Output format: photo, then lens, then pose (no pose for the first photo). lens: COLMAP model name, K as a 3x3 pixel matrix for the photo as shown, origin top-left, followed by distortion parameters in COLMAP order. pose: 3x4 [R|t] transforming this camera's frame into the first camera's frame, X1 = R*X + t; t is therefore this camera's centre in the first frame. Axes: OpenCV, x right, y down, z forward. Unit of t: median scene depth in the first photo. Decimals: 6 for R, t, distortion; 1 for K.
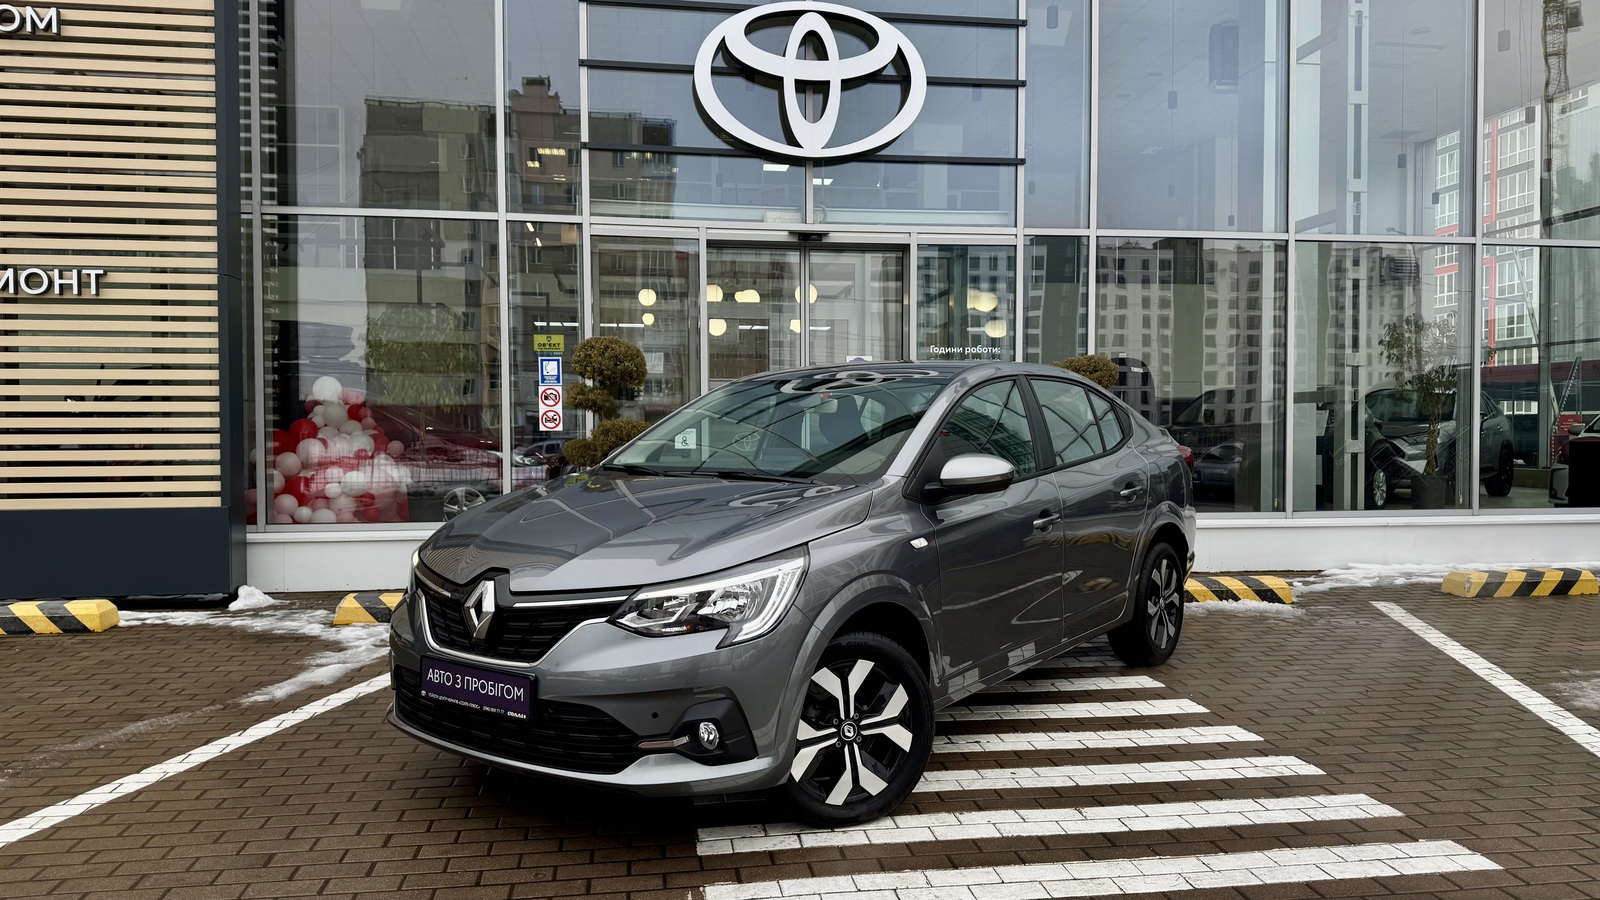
lens RADIAL K [[1139.2, 0, 805.6], [0, 1139.2, 456.5], [0, 0, 1]] dist [0.036759, -0.044198]
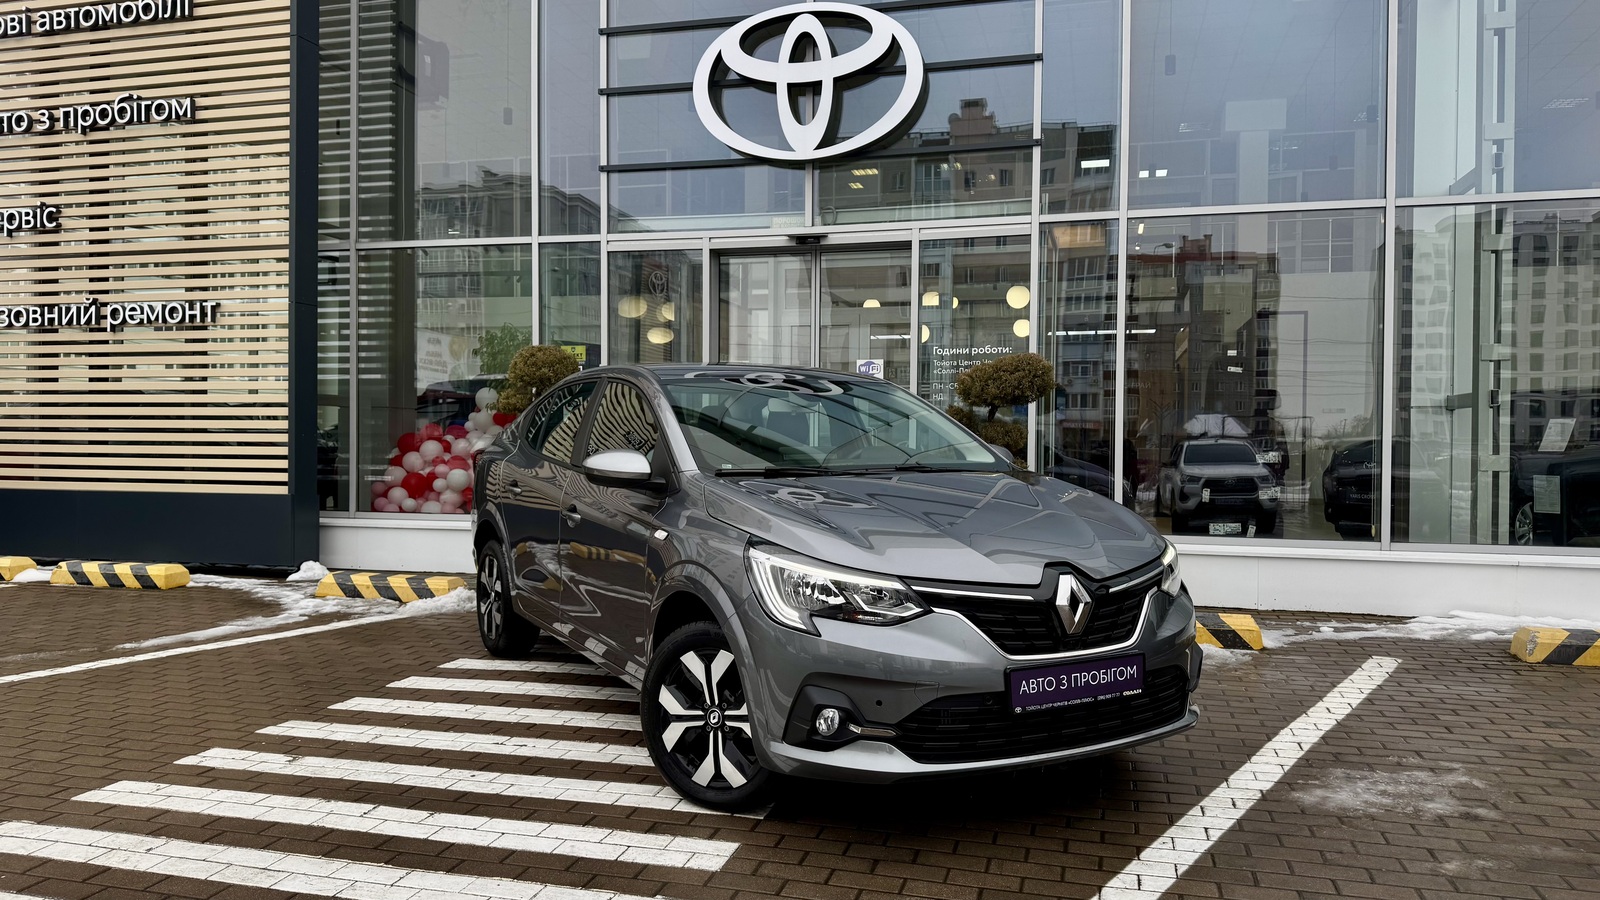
lens RADIAL K [[1139.2, 0, 796.1], [0, 1139.2, 449.2], [0, 0, 1]] dist [0.036759, -0.044198]
pose [[0.913076, 0.012279, -0.407604, 0.431294], [-0.019496, 0.999718, -0.013558, 0.002108], [0.407323, 0.020326, 0.913058, 0.106407]]
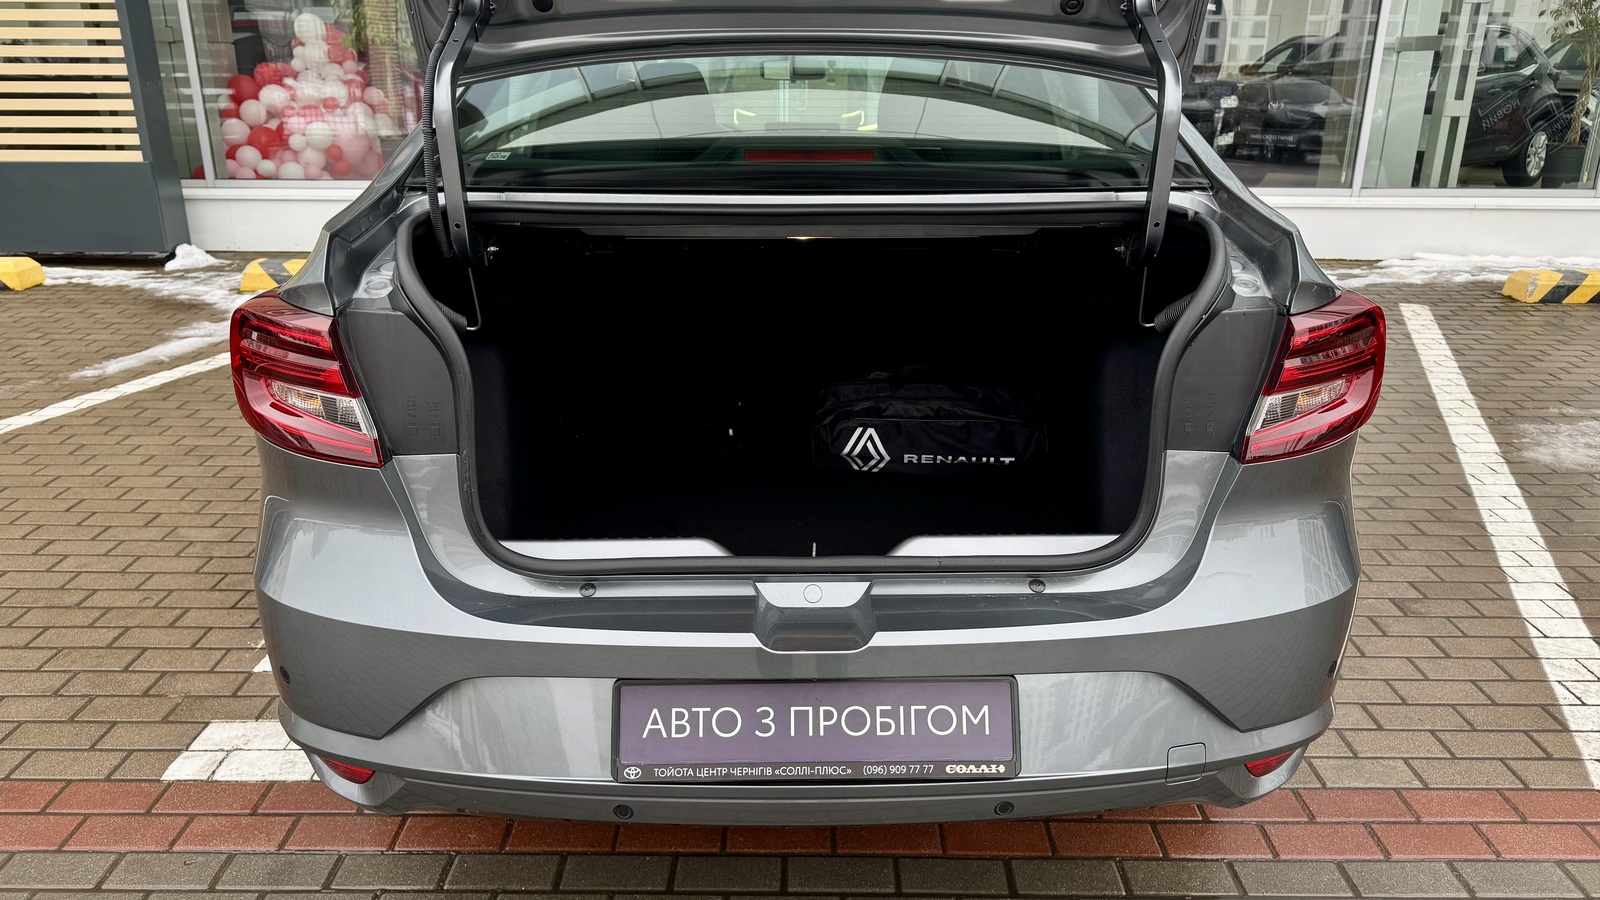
lens RADIAL K [[1139.2, 0, 803.2], [0, 1139.2, 459.0], [0, 0, 1]] dist [0.036759, -0.044198]
pose [[0.988593, 0.056894, -0.139455, 0.171819], [-0.012194, 0.953105, 0.302395, -0.015005], [0.150119, -0.297245, 0.942926, 0.092013]]
